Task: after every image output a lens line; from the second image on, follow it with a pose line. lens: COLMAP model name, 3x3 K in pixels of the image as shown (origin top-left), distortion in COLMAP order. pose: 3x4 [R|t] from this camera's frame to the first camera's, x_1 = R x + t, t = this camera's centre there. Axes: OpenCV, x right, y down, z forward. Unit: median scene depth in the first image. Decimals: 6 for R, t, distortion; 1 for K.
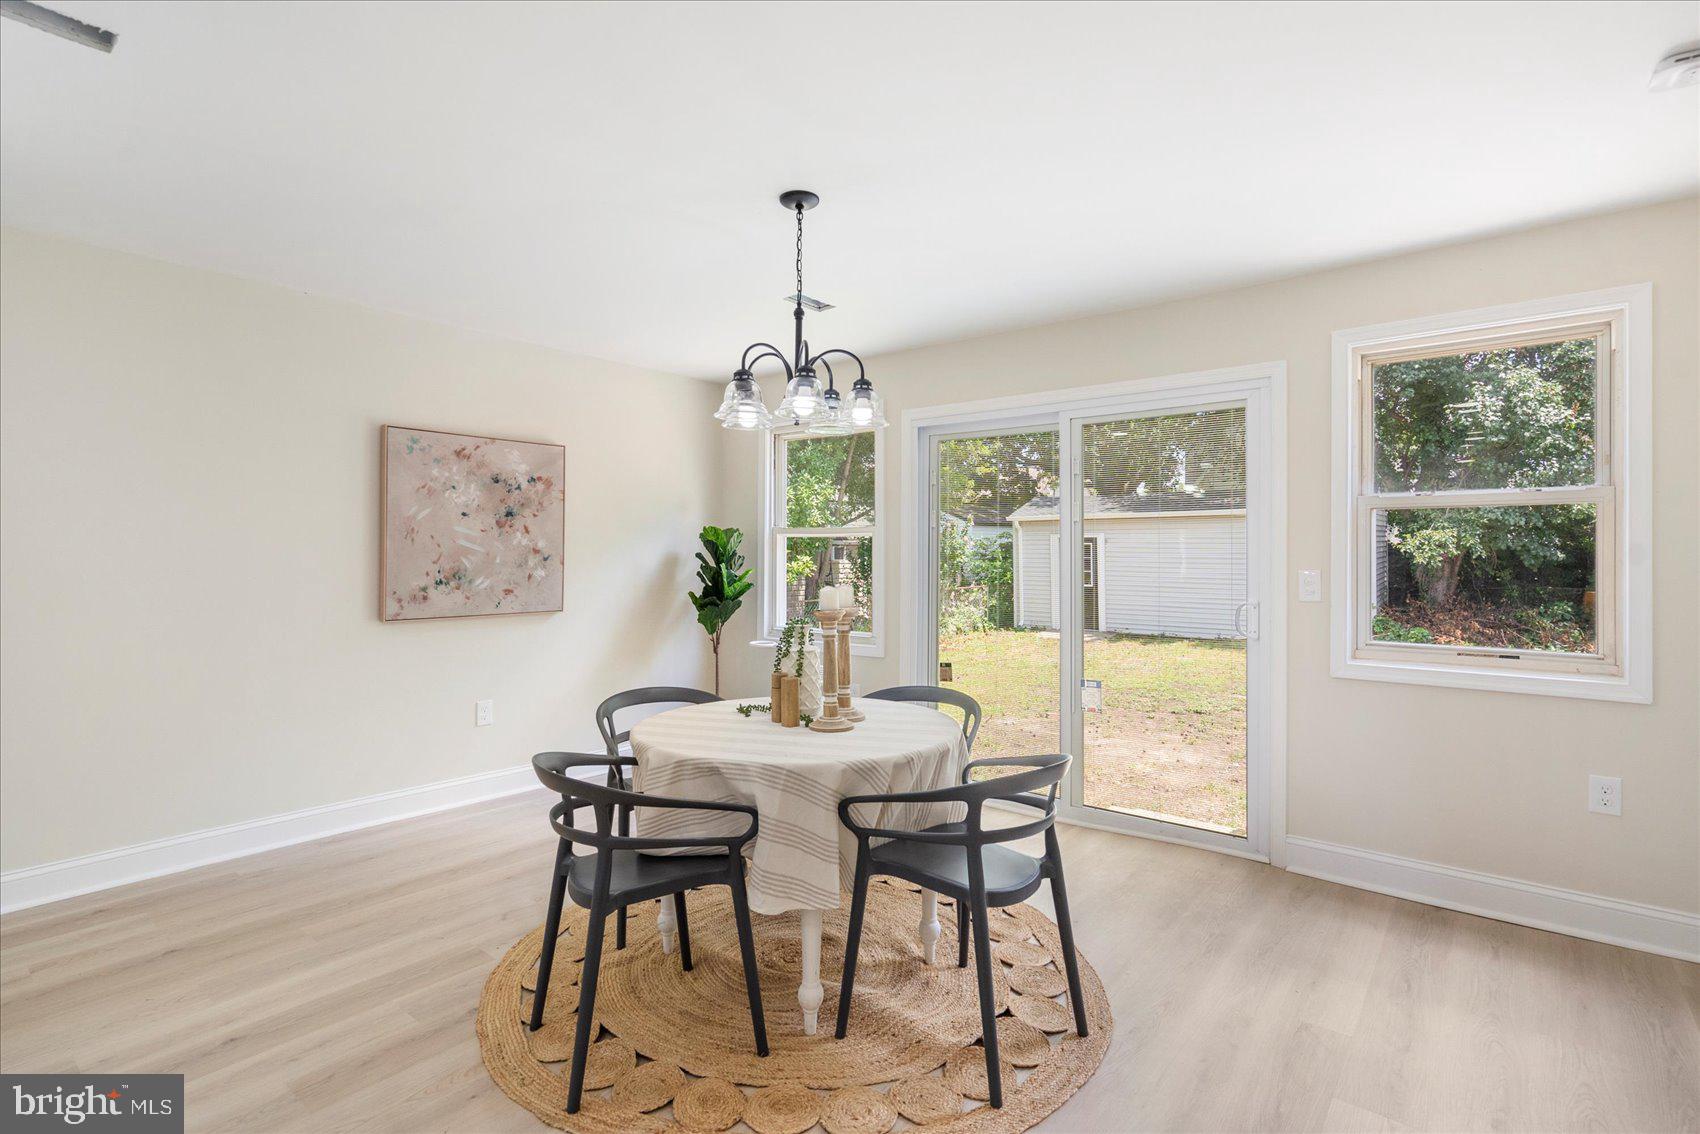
lens RADIAL K [[789.8, 0, 845.7], [0, 789.8, 542.1], [0, 0, 1]] dist [0.002084, 0.000299]
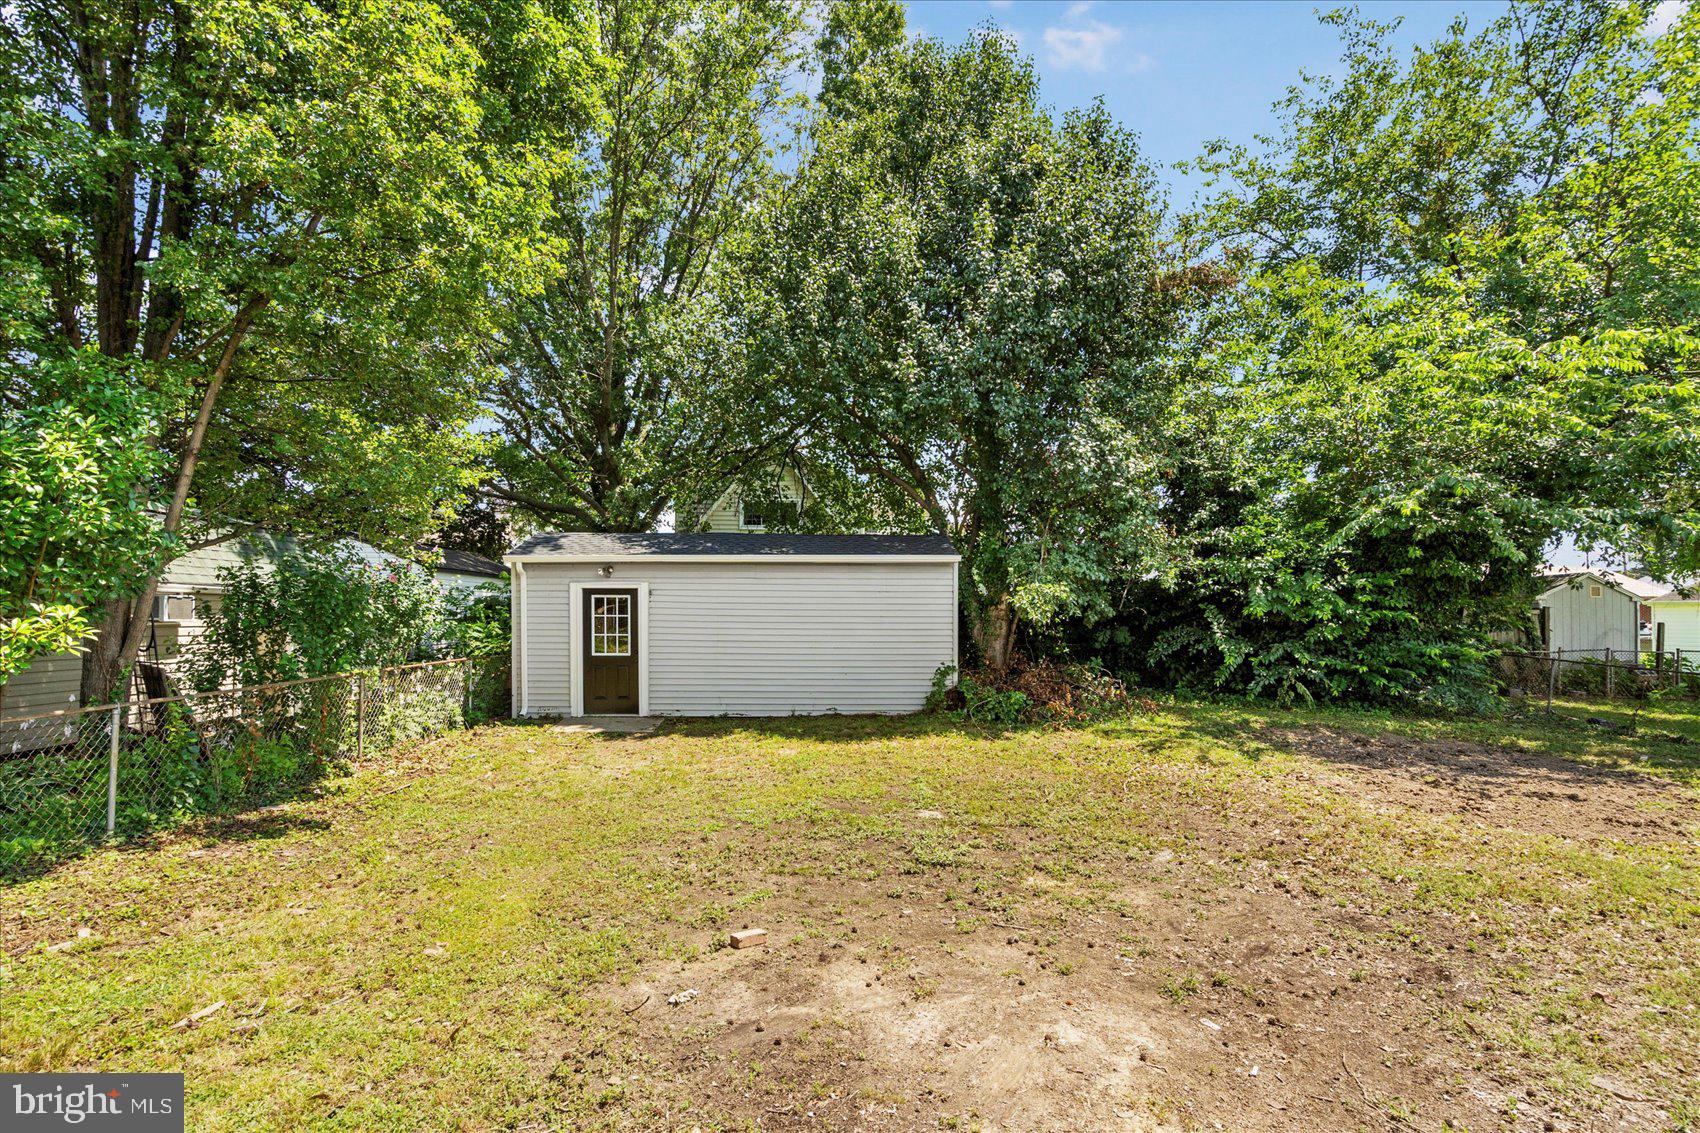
lens RADIAL K [[794.9, 0, 849.8], [0, 794.9, 615.0], [0, 0, 1]] dist [0.001273, 0.000073]
pose [[0.773769, 0.002479, 0.633463, 0.002726], [-0.009347, 0.999928, 0.007505, 0.010906], [-0.633398, -0.011728, 0.773737, 0.289421]]
